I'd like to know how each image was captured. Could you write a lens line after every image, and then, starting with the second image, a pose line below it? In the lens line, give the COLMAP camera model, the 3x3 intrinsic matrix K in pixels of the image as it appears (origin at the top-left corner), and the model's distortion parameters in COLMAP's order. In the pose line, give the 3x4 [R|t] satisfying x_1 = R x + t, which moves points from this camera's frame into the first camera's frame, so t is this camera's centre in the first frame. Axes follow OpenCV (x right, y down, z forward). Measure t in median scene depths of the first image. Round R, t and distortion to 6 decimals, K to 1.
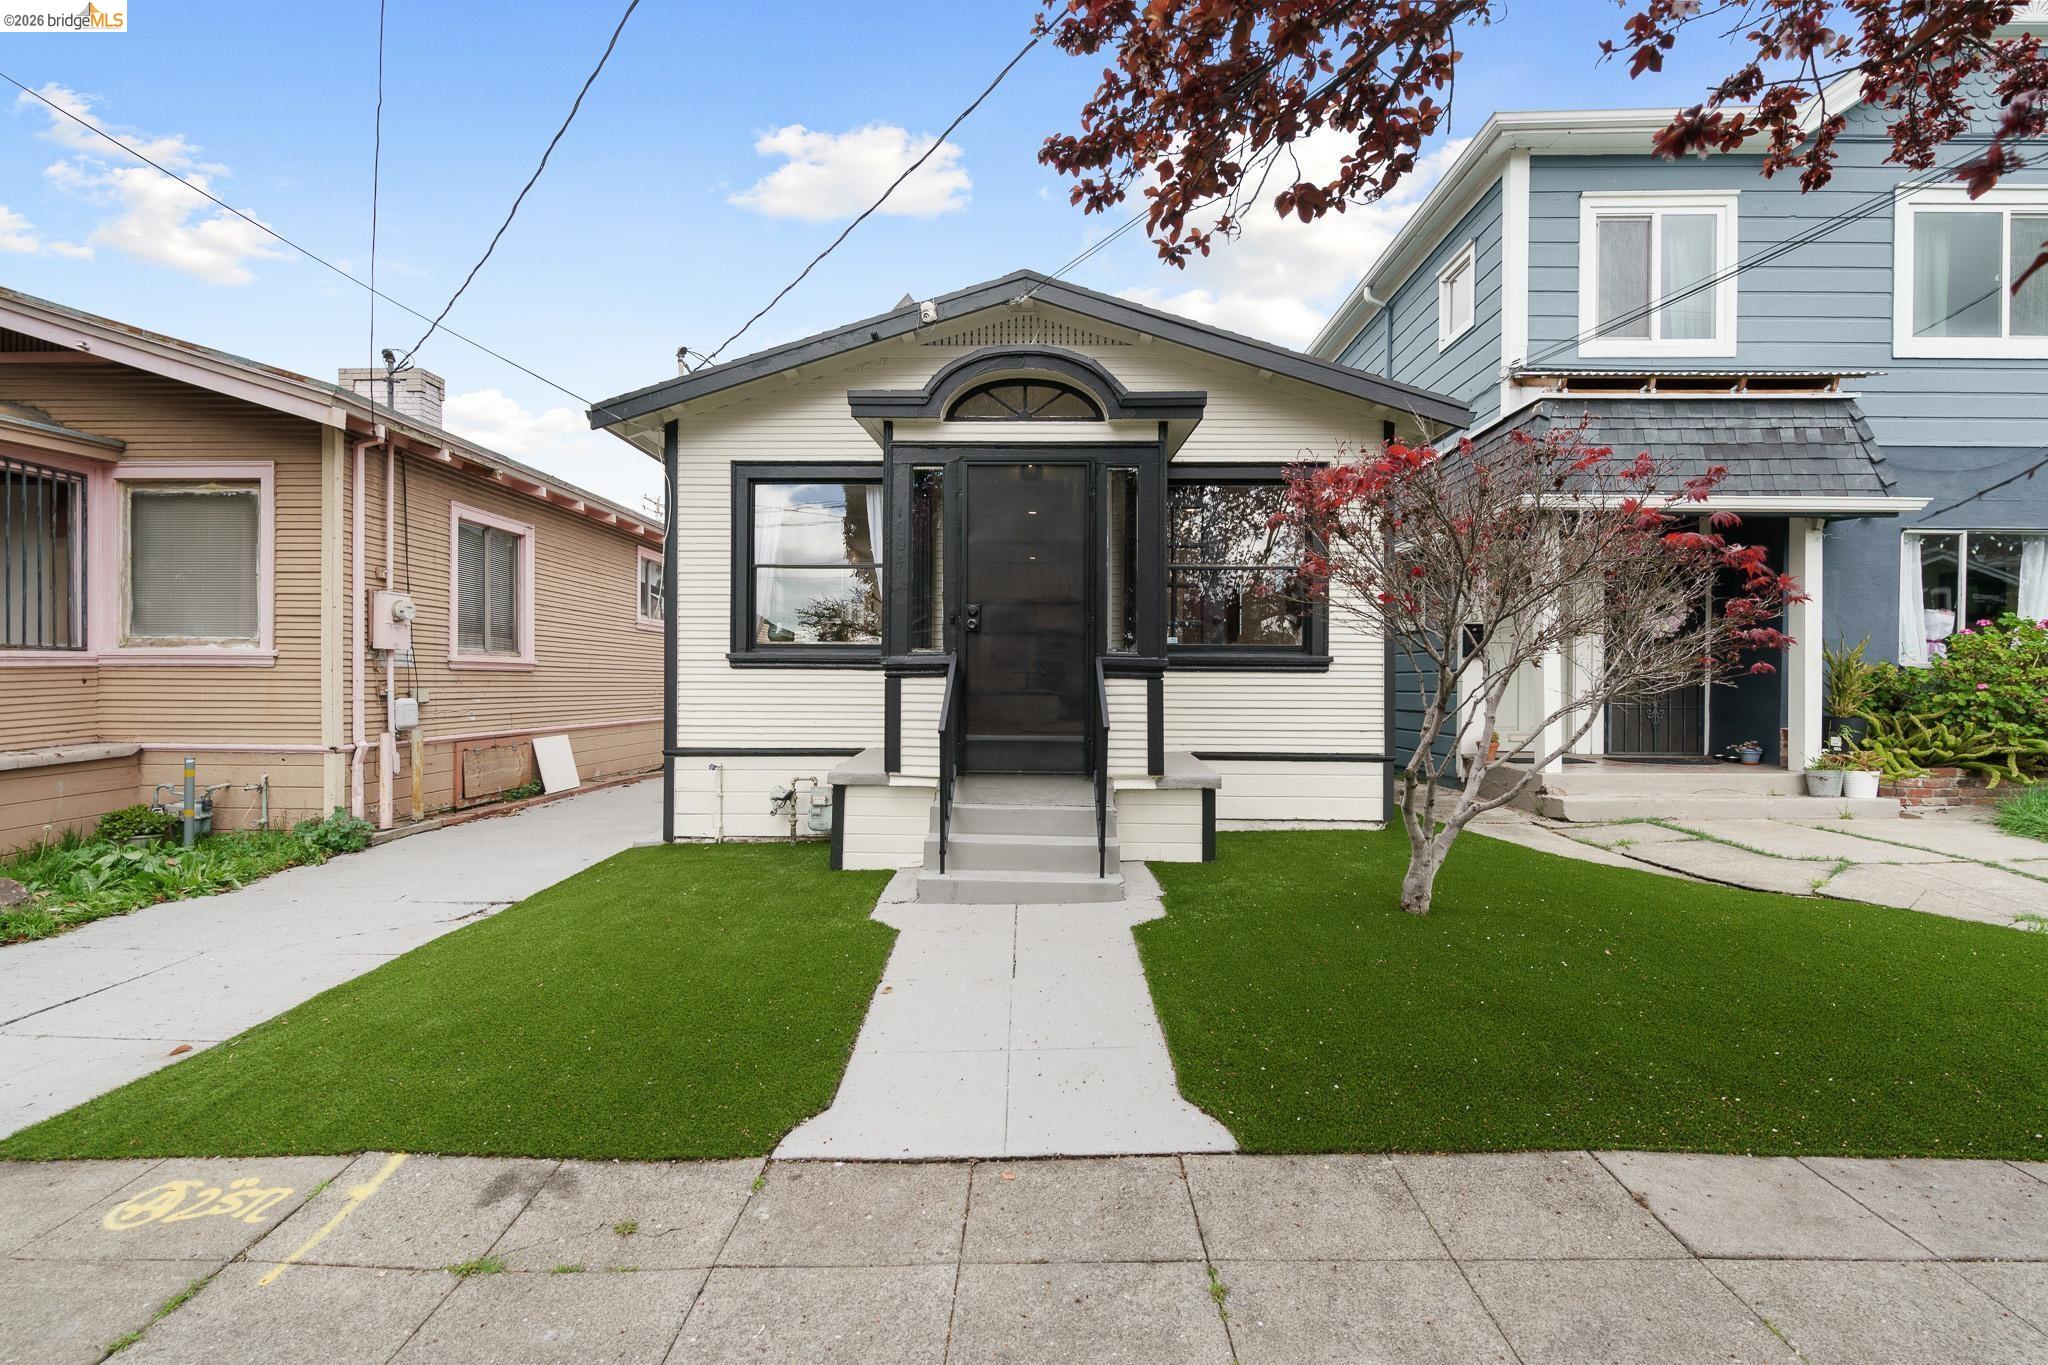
lens RADIAL K [[927.0, 0, 1024.0], [0, 927.0, 682.5], [0, 0, 1]] dist [-0.002505, -0.000275]
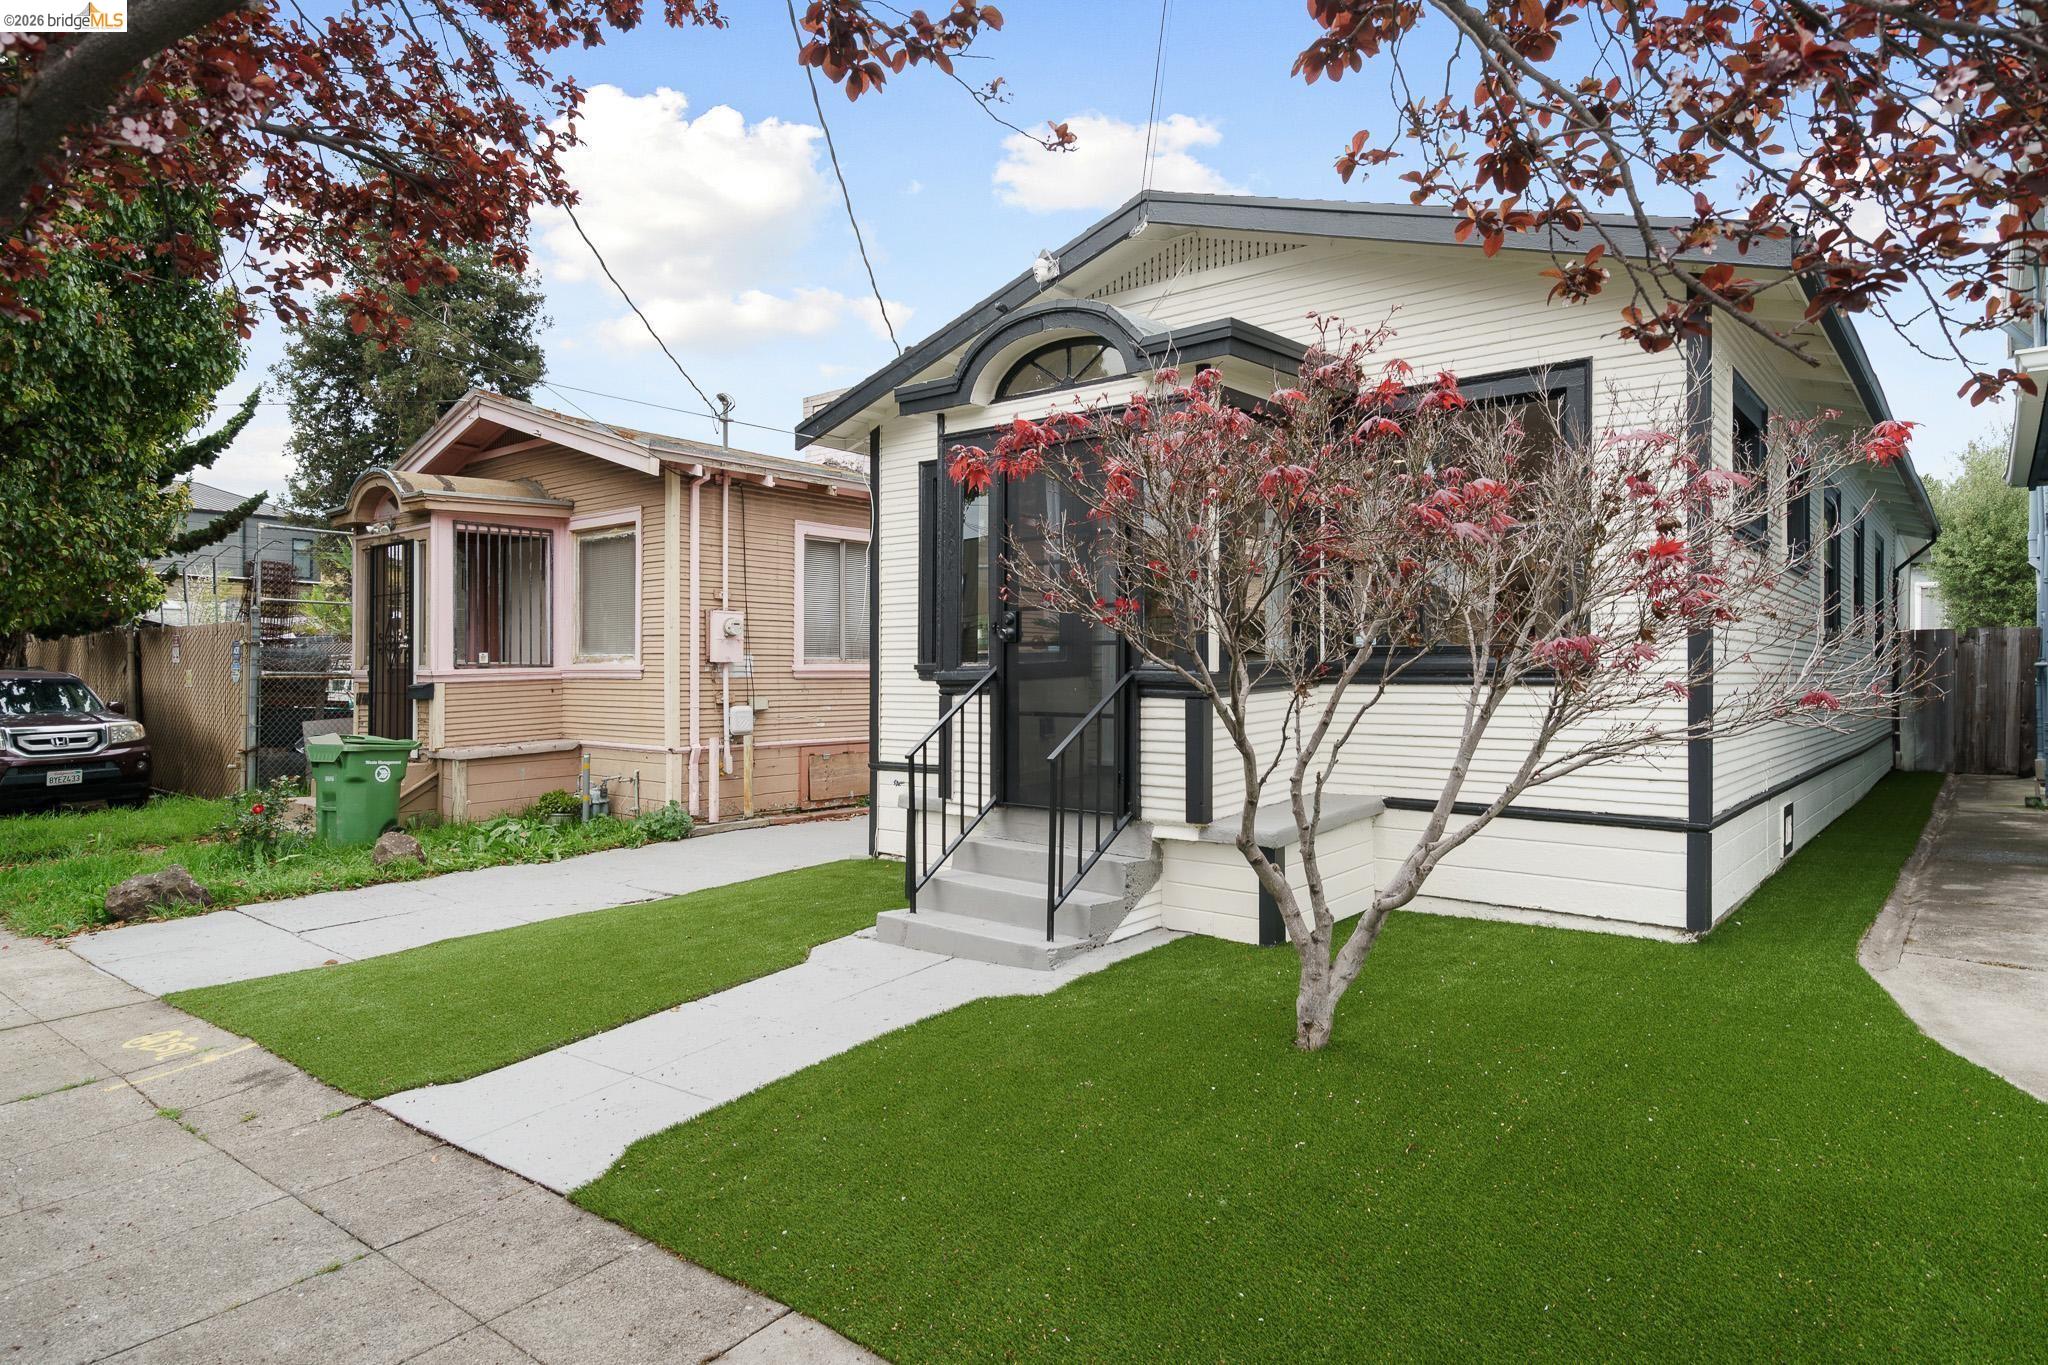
lens RADIAL K [[1185.9, 0, 1024.7], [0, 1185.9, 665.3], [0, 0, 1]] dist [0.002671, 0.001383]
pose [[0.785246, -0.008956, -0.619119, 0.538153], [0.003538, 0.999944, -0.009978, -0.018436], [0.619174, 0.005645, 0.785234, 0.115091]]
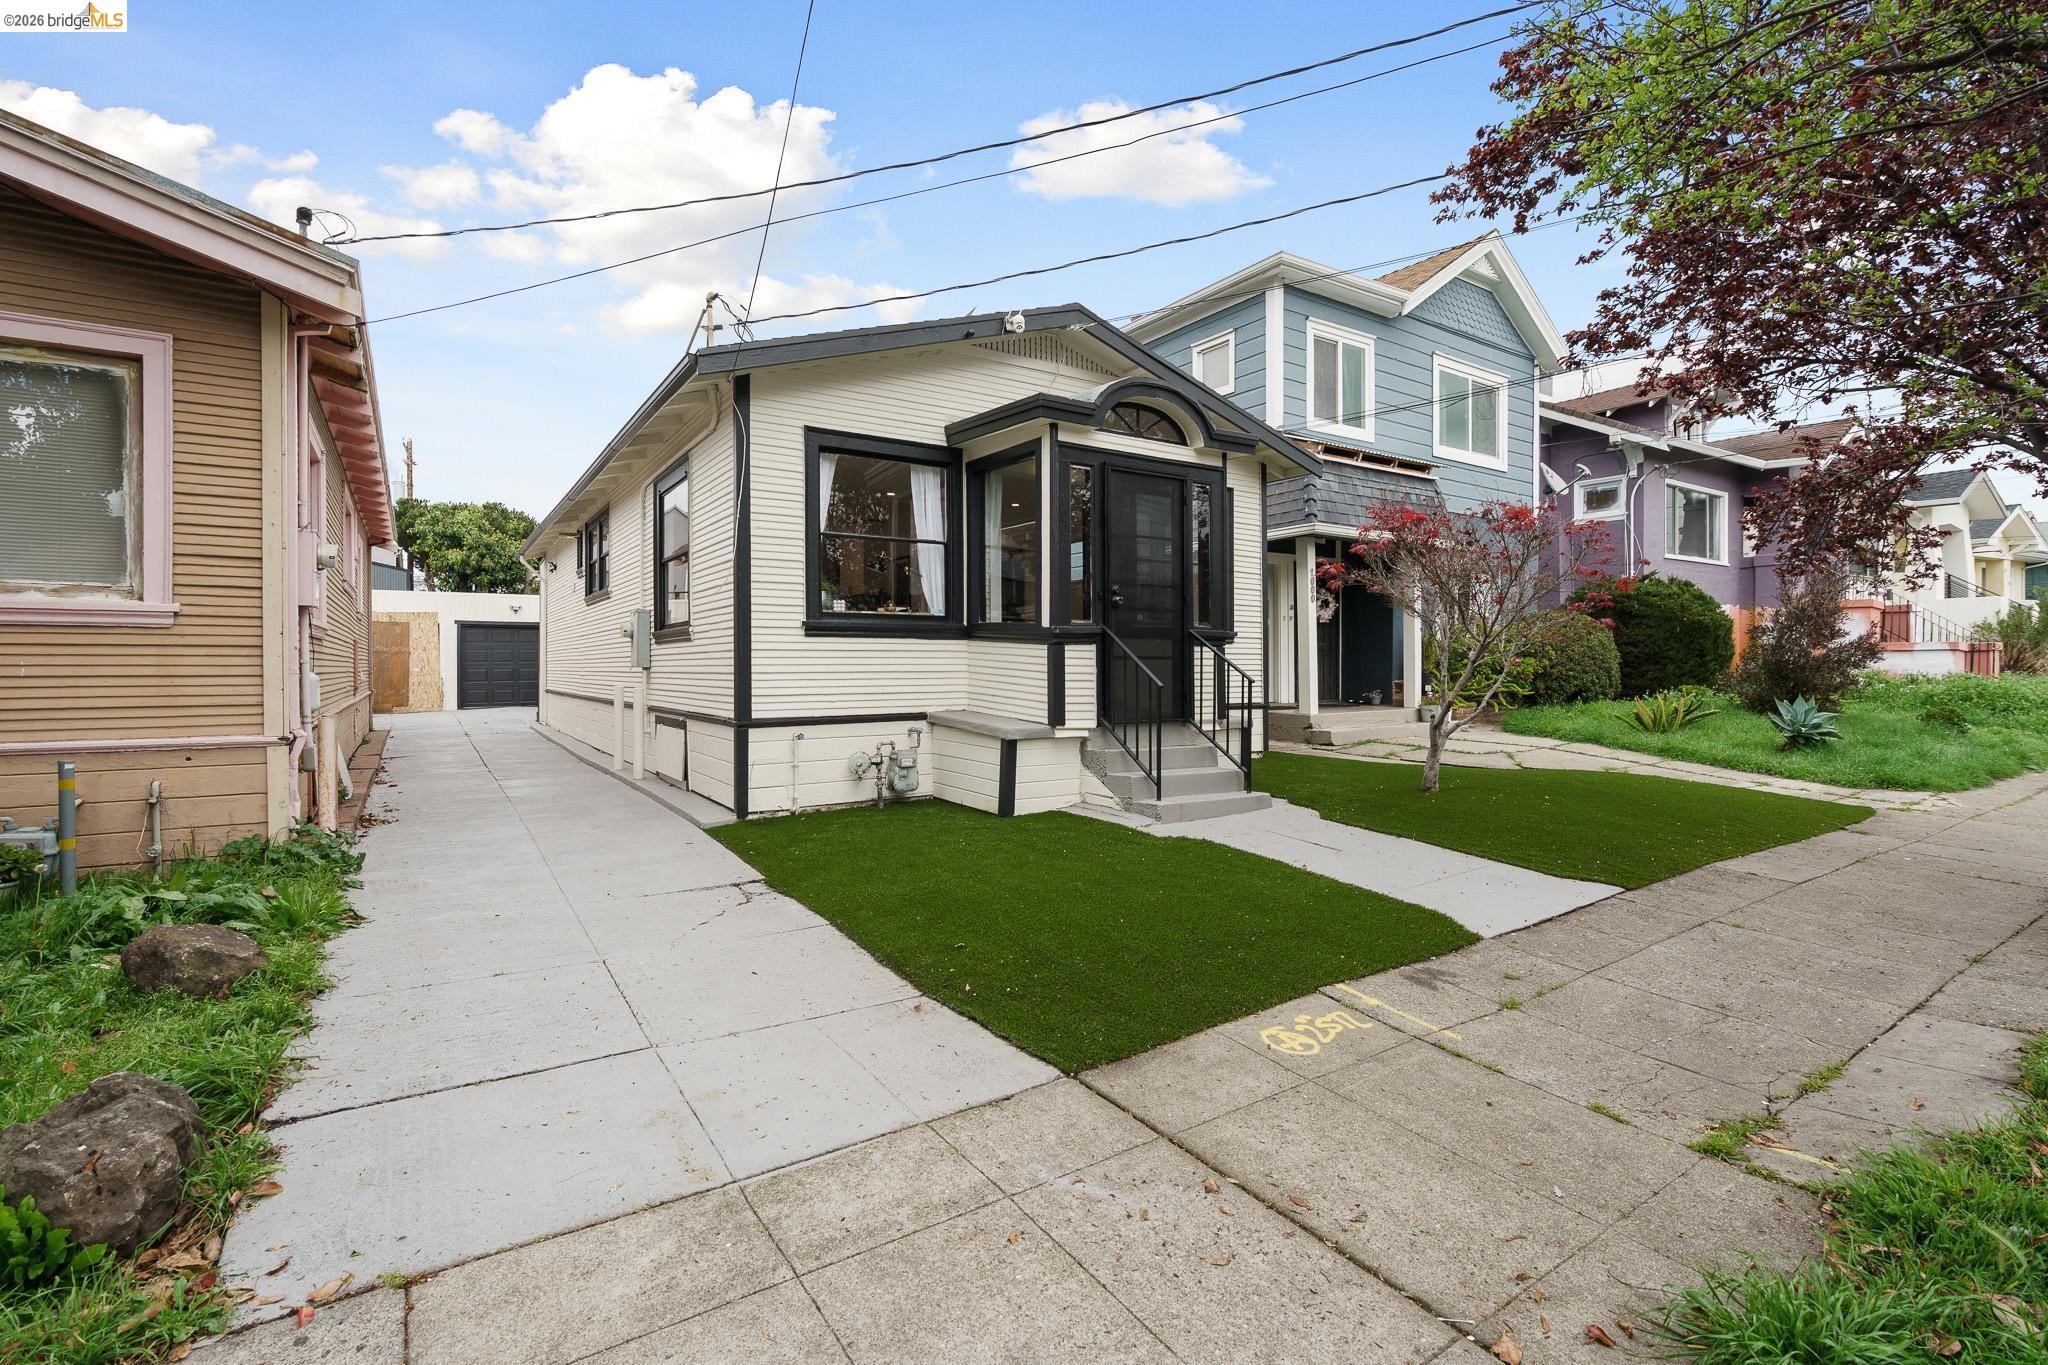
lens RADIAL K [[932.8, 0, 1025.8], [0, 932.8, 663.2], [0, 0, 1]] dist [-0.002280, -0.000268]
pose [[0.822690, -0.006002, 0.568458, -0.708474], [0.005845, 0.999981, 0.002099, 0.013139], [-0.568460, 0.001596, 0.822709, 0.052040]]
